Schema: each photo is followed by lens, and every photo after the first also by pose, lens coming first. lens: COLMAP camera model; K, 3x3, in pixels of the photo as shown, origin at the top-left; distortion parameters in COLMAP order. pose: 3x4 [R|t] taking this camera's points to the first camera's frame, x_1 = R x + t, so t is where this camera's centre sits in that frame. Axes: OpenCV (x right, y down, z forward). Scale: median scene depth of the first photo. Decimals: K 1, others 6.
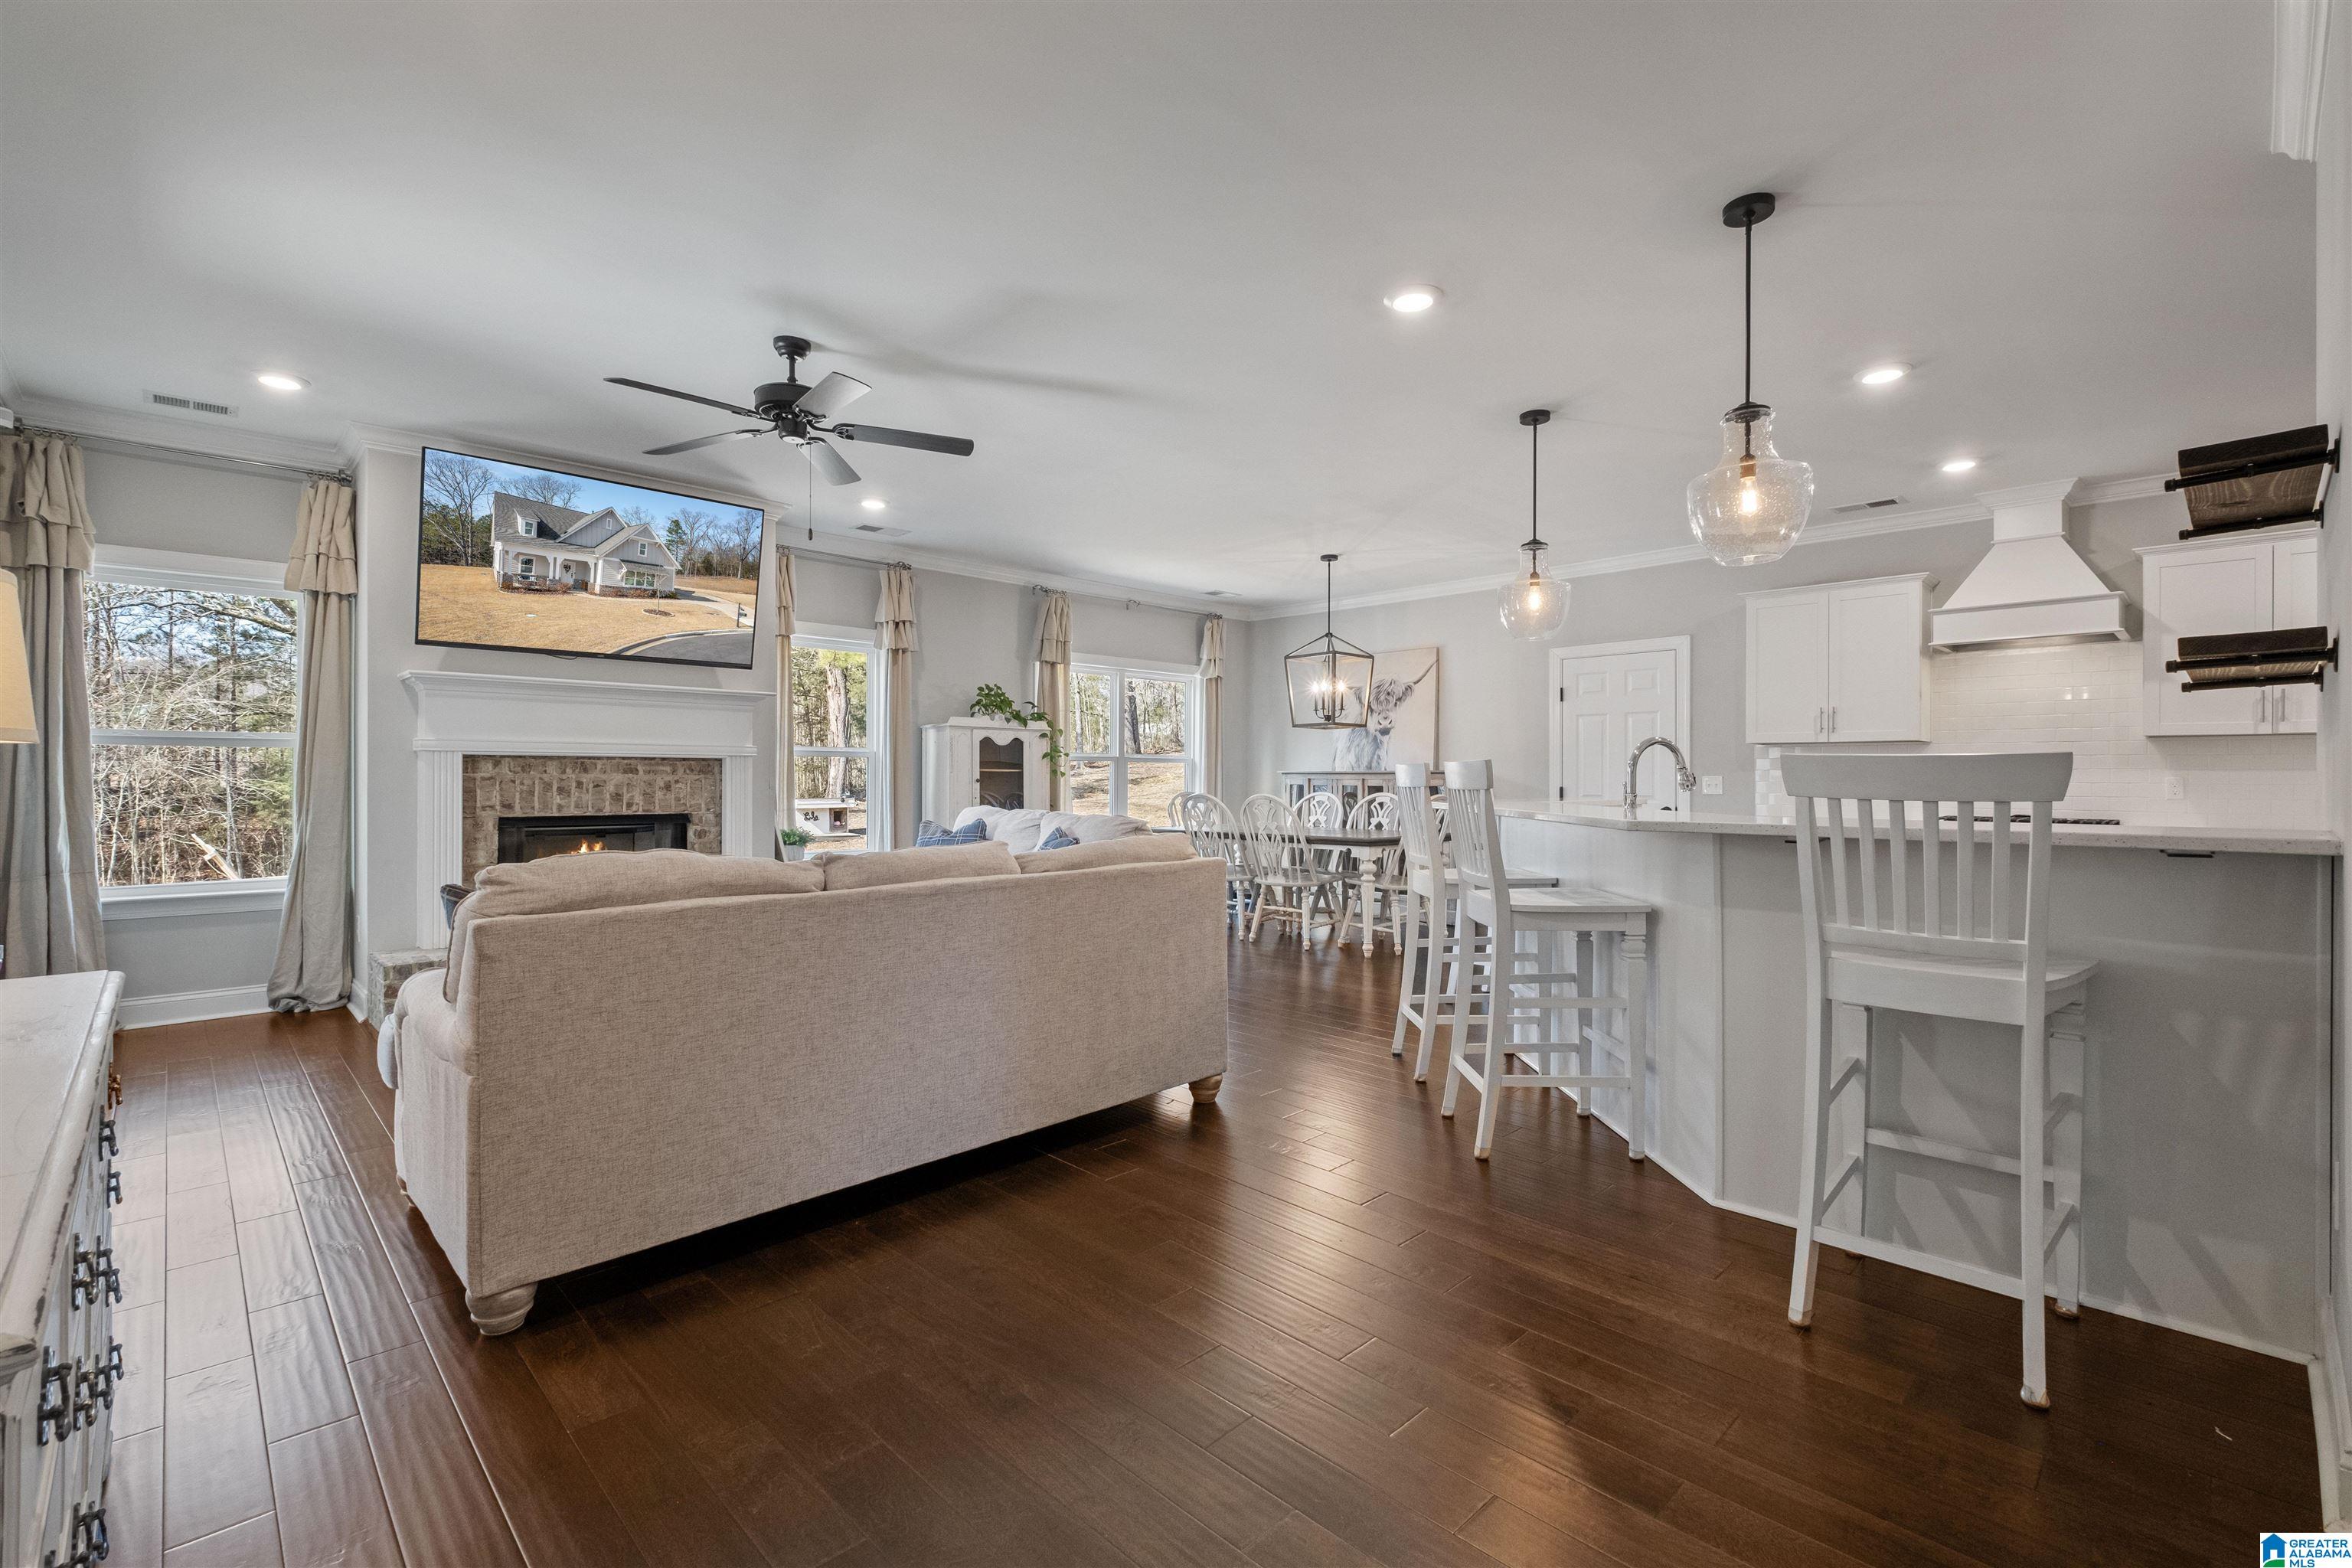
lens RADIAL K [[1020.7, 0, 1176.0], [0, 1020.7, 784.0], [0, 0, 1]] dist [-0.019068, -0.000258]
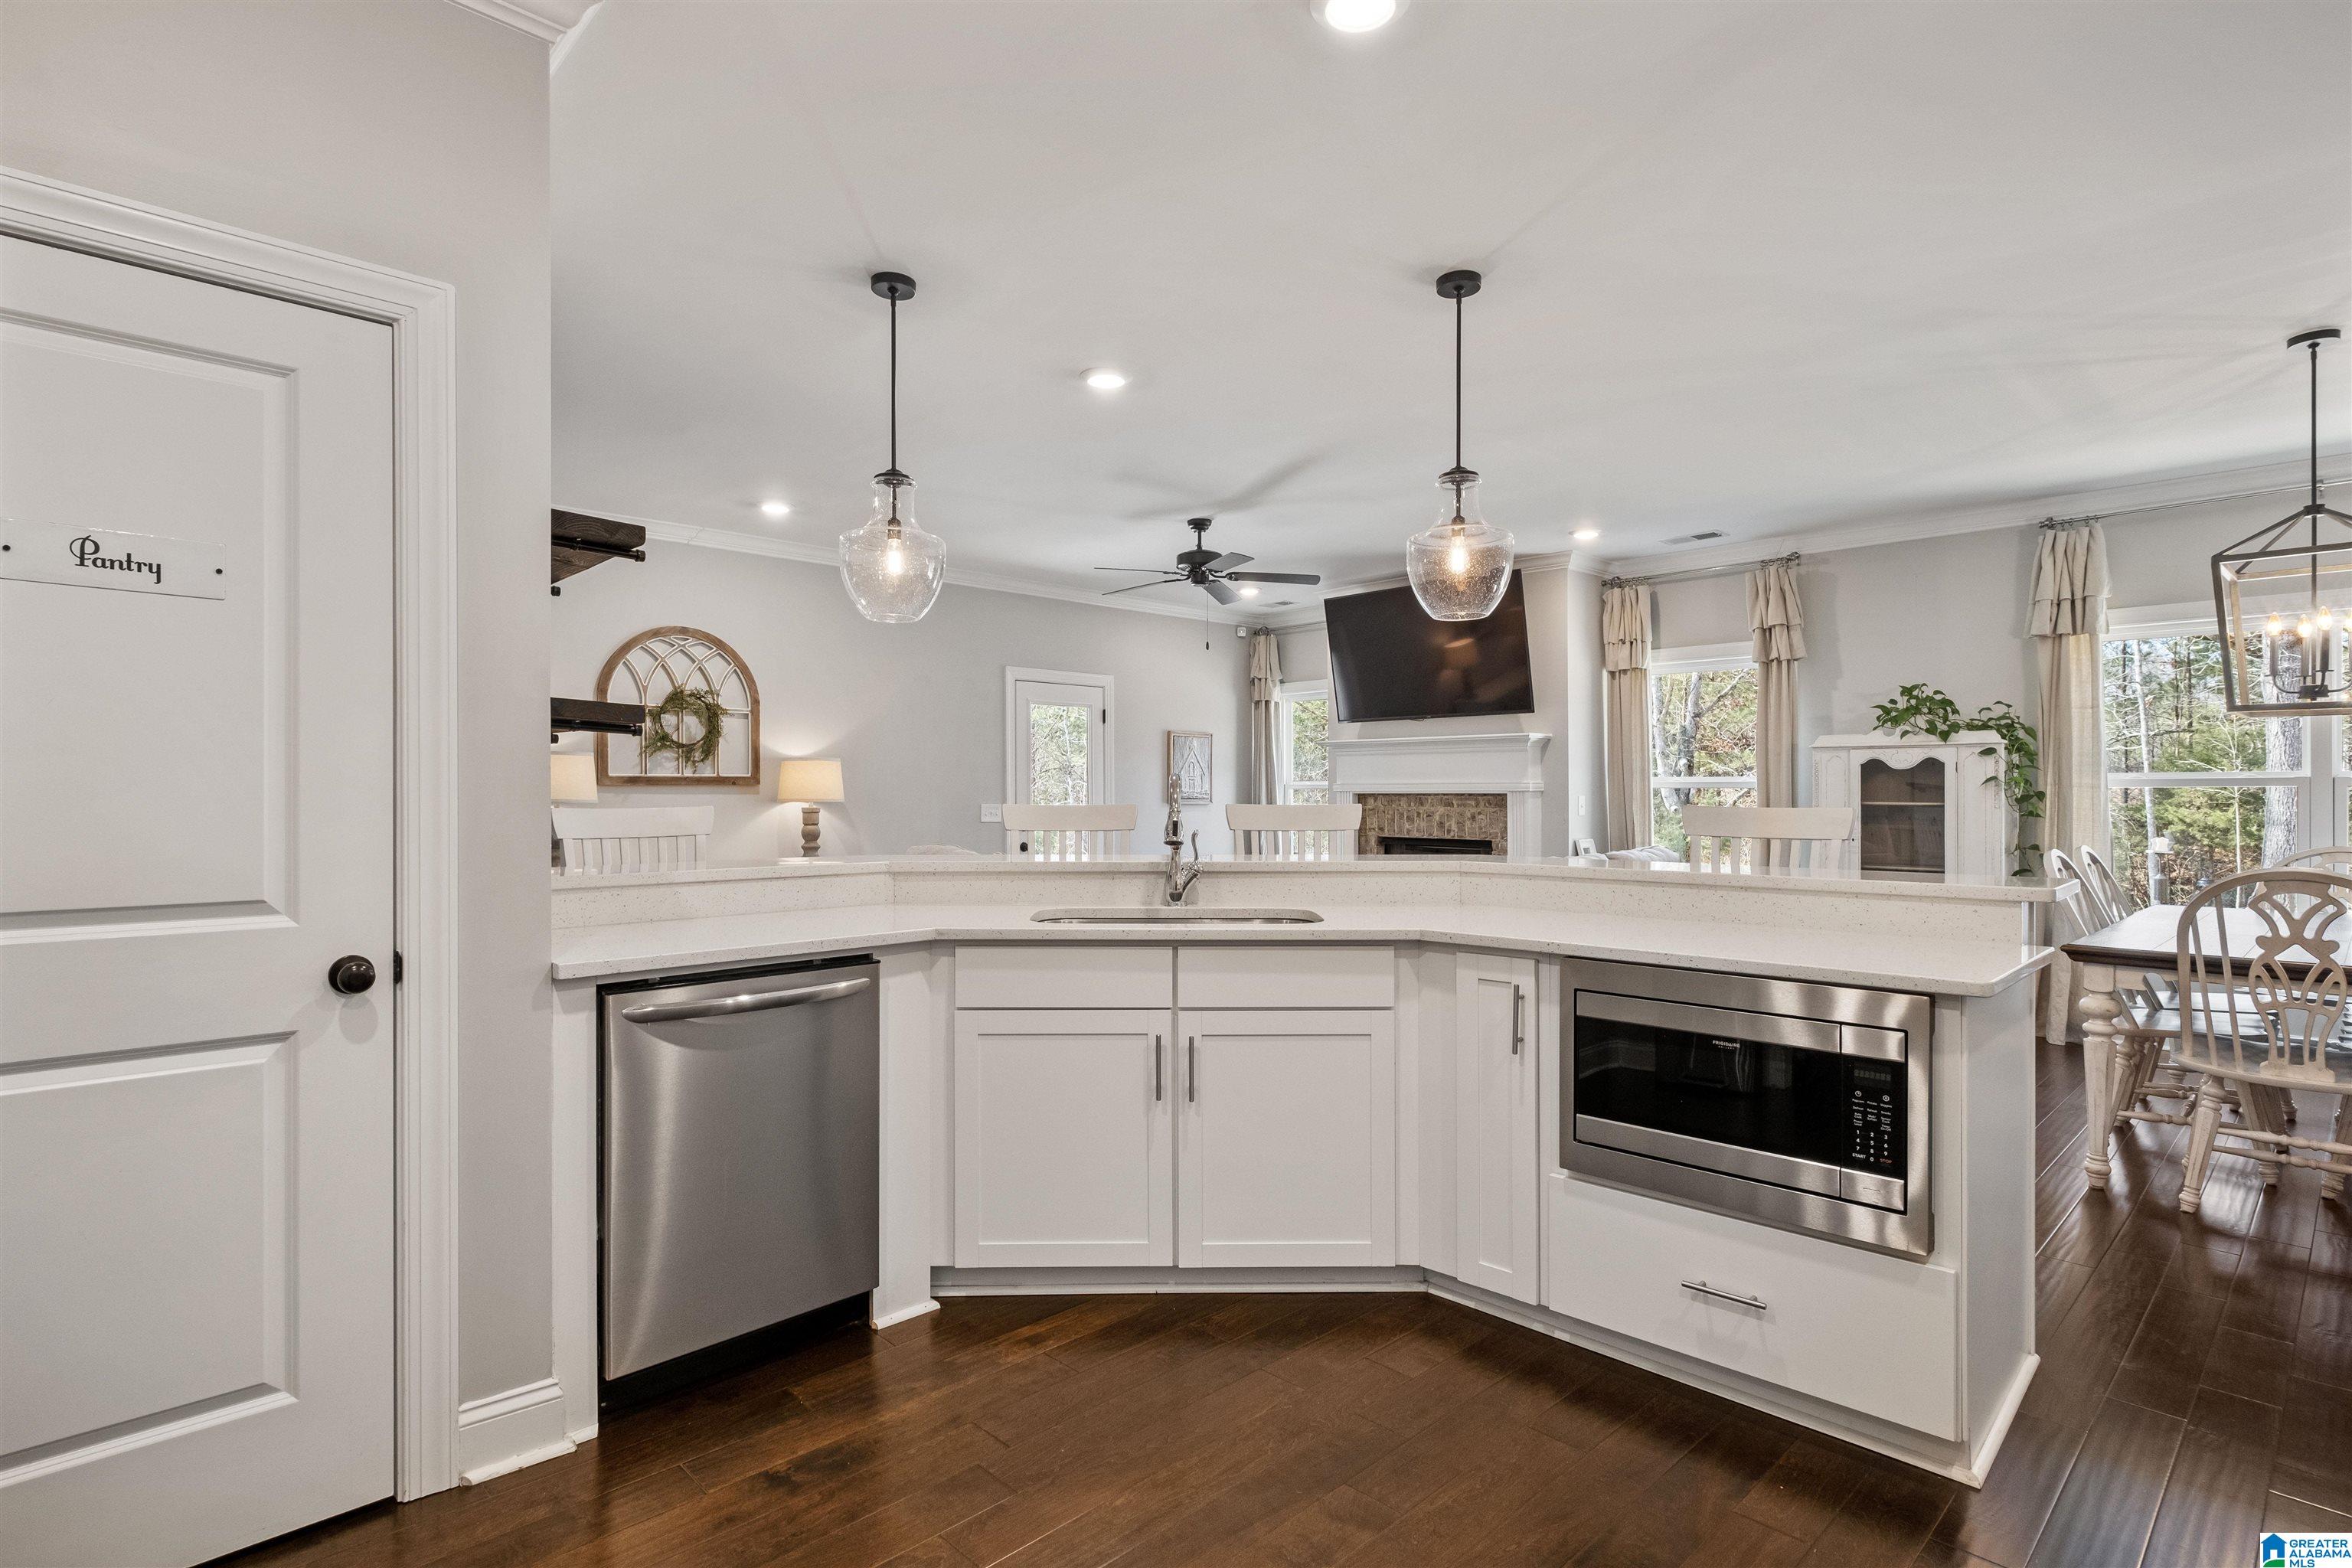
lens RADIAL K [[1141.9, 0, 1176.0], [0, 1141.9, 784.0], [0, 0, 1]] dist [-0.002612, -0.000357]
pose [[-0.002184, -0.013235, -0.999910, 0.637150], [-0.007481, 0.999885, -0.013218, -0.012146], [0.999970, 0.007452, -0.002282, 0.472433]]
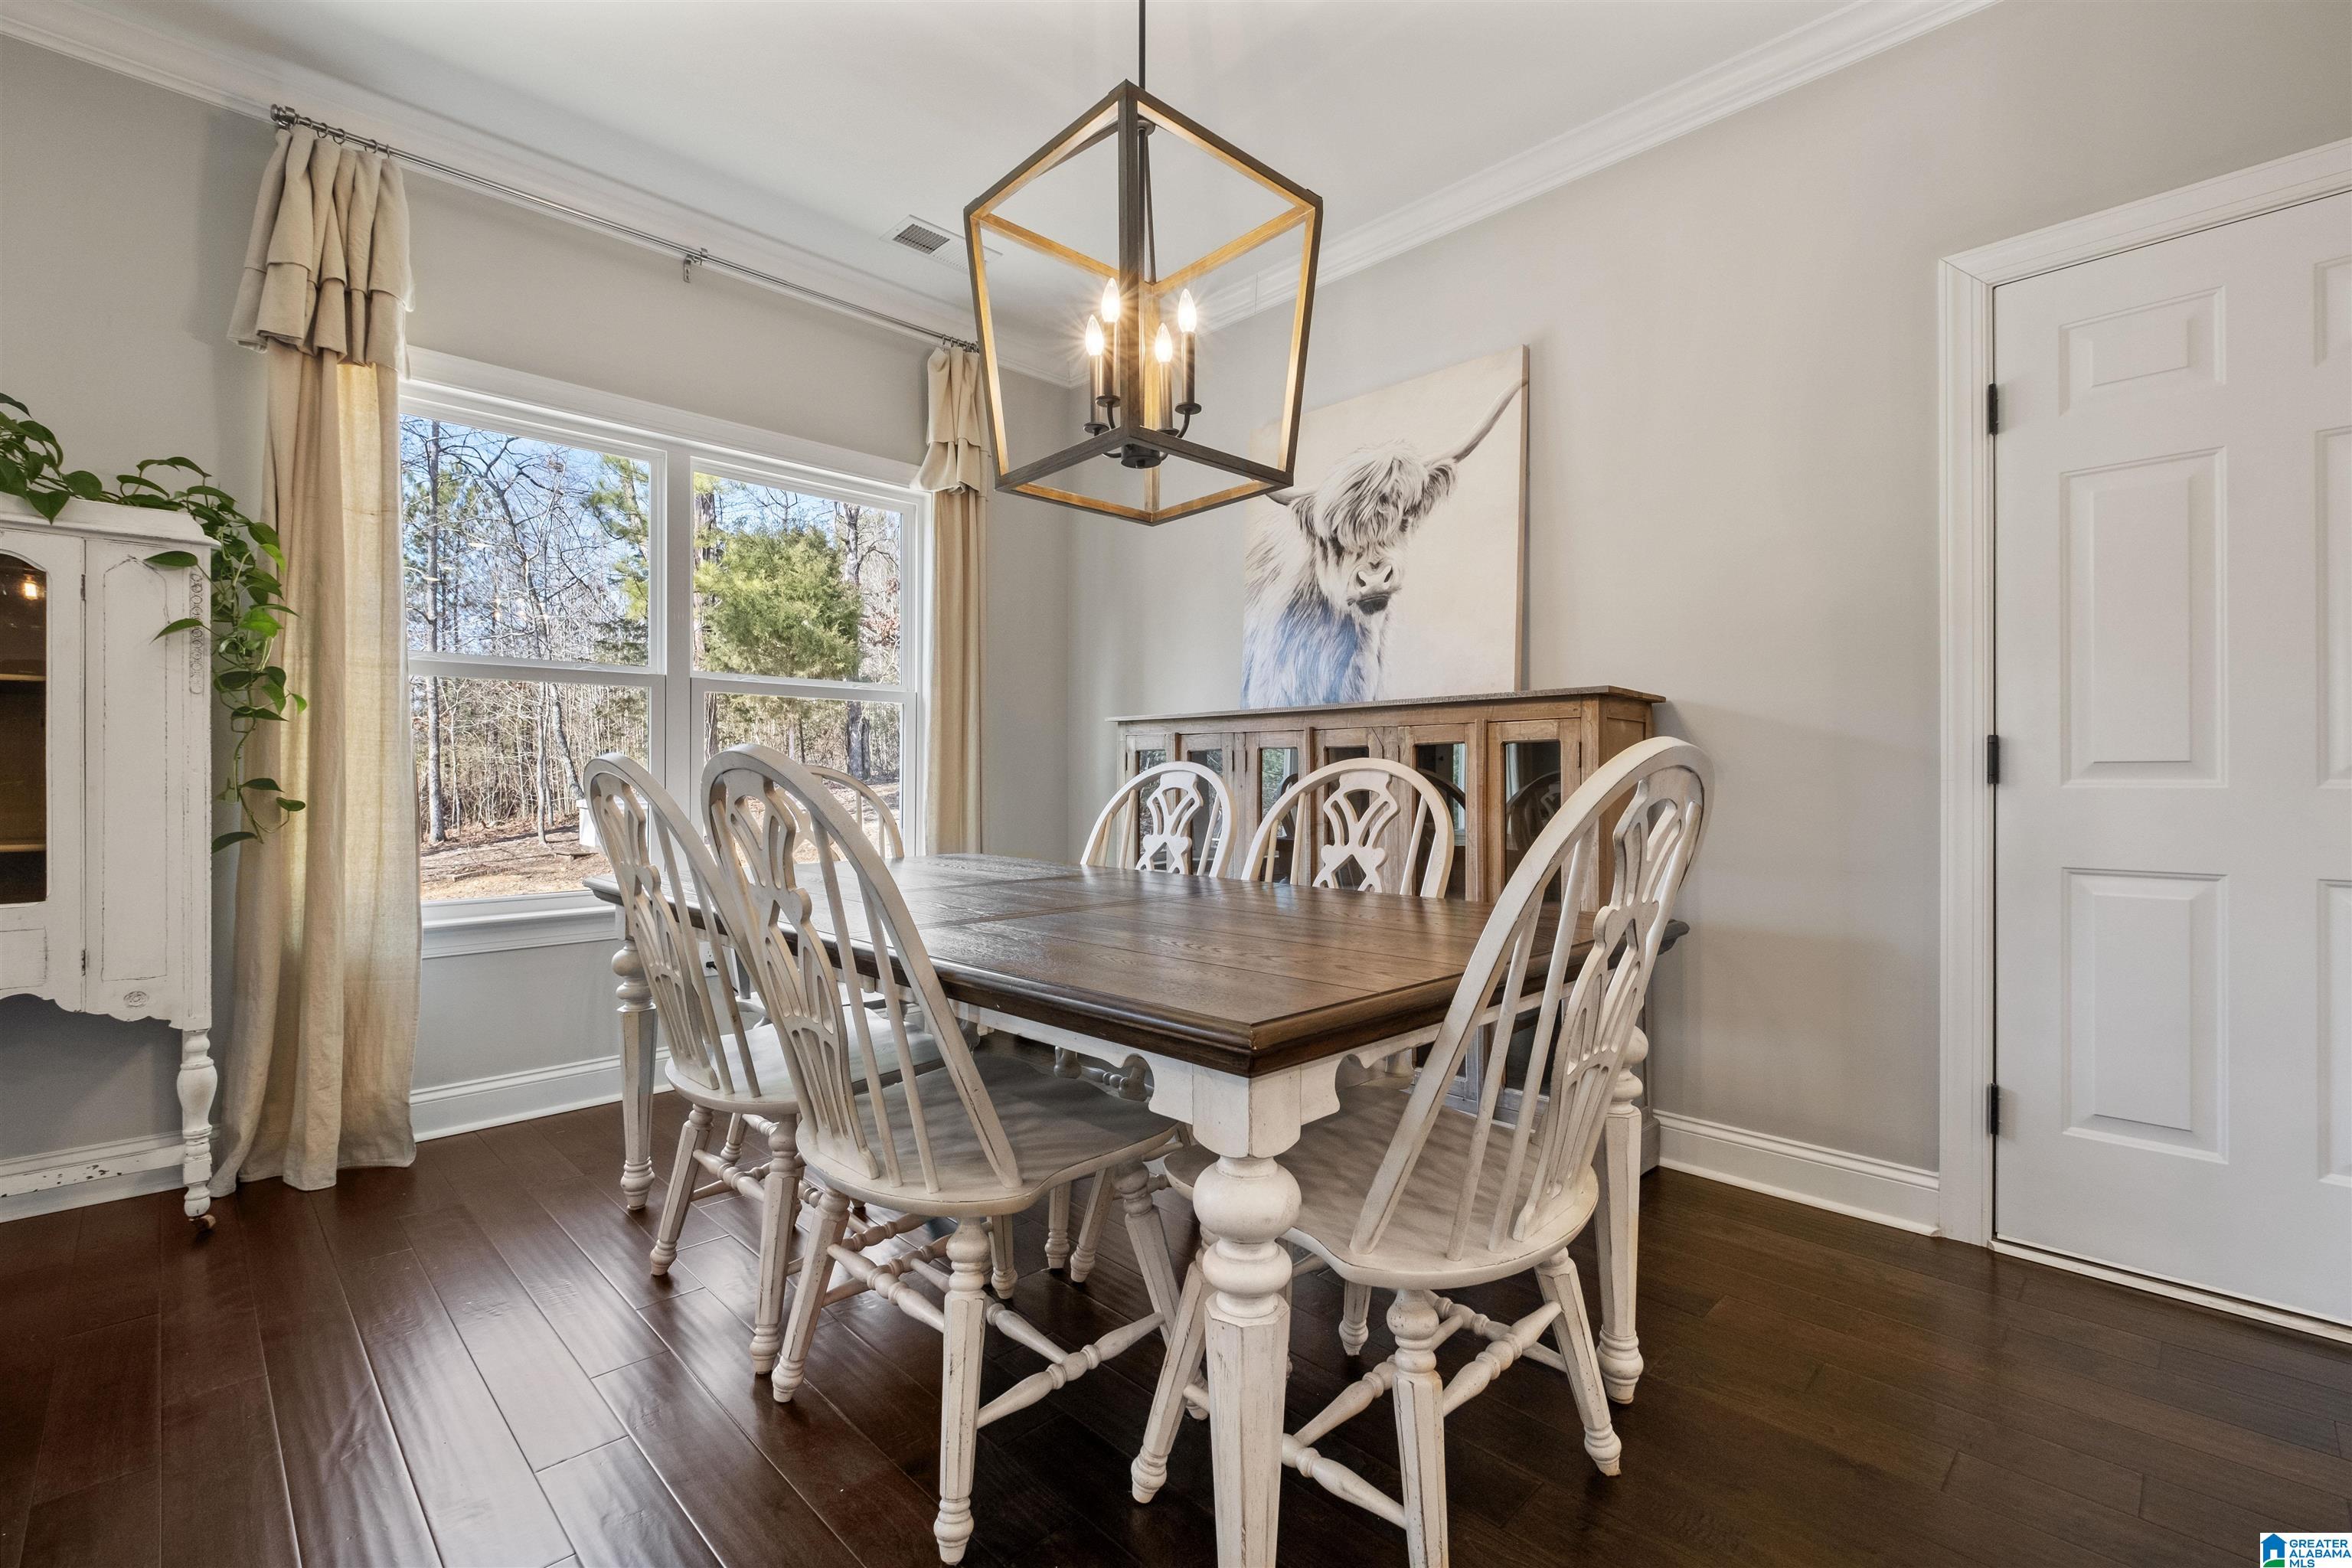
lens RADIAL K [[1020.7, 0, 1176.0], [0, 1020.7, 784.0], [0, 0, 1]] dist [-0.019068, -0.000258]
pose [[0.999998, -0.001612, 0.001254, 0.153738], [0.001607, 0.999991, 0.003942, 0.015062], [-0.001260, -0.003940, 0.999991, 0.731877]]
